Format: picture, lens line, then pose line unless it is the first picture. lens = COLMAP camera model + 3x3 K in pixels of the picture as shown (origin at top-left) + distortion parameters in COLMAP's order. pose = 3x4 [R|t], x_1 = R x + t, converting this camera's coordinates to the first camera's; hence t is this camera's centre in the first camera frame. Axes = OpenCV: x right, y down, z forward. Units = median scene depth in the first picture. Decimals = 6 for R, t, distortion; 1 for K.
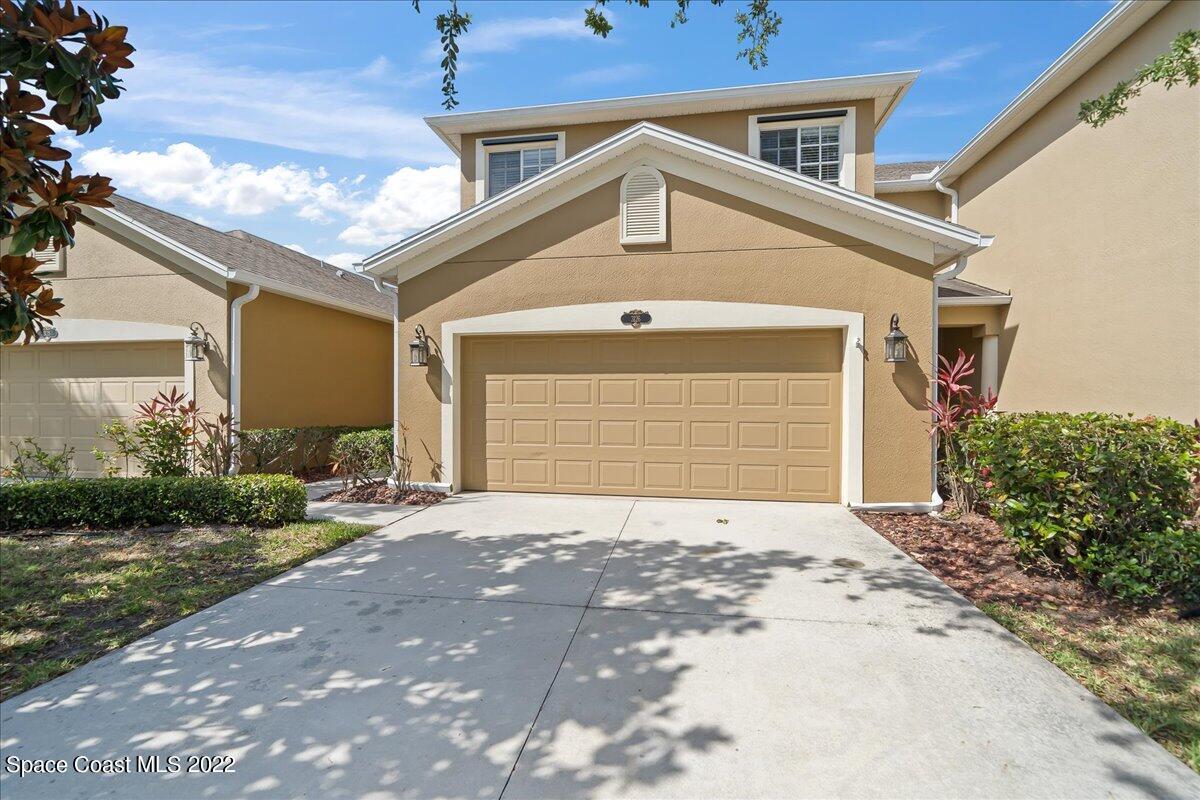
lens RADIAL K [[522.4, 0, 602.9], [0, 522.4, 401.1], [0, 0, 1]] dist [-0.001282, 0.000000]
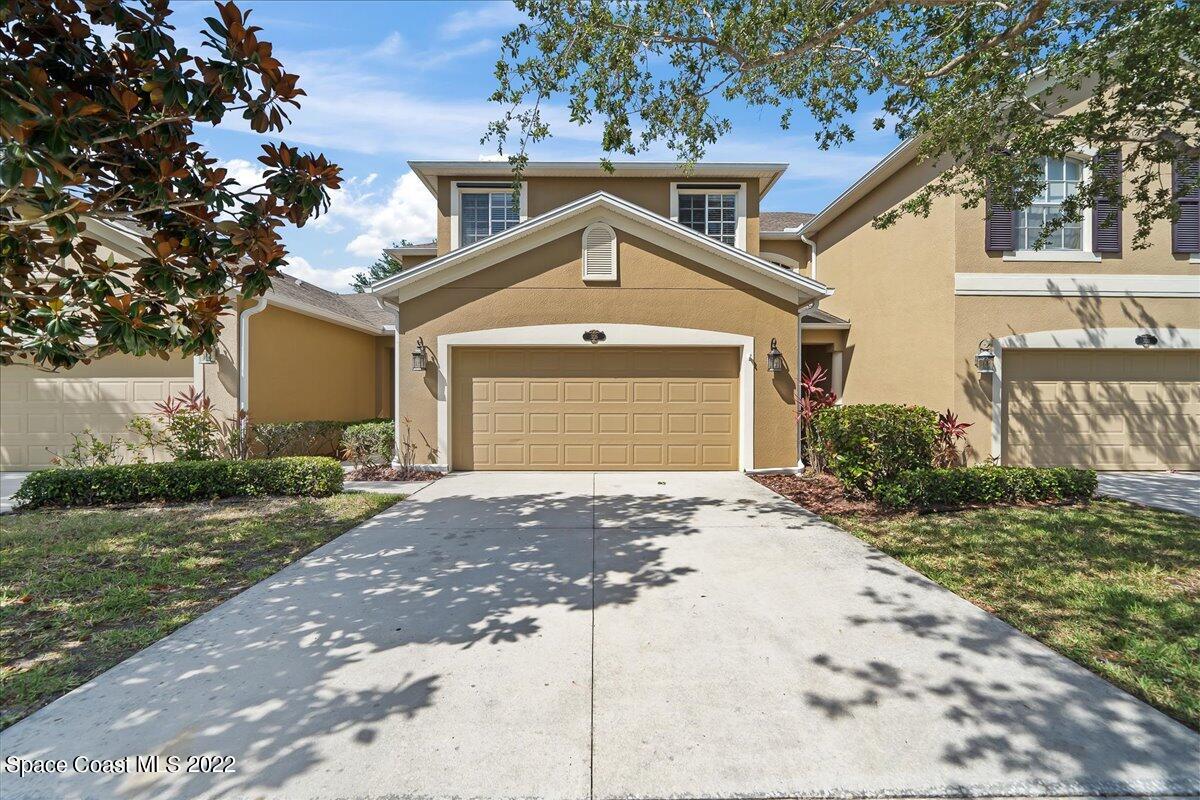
lens RADIAL K [[500.9, 0, 600.0], [0, 500.9, 400.0], [0, 0, 1]] dist [-0.000375, -0.000042]
pose [[0.984335, -0.001607, 0.176304, -0.162430], [0.002466, 0.999986, -0.004658, 0.011237], [-0.176294, 0.005019, 0.984325, -0.285819]]
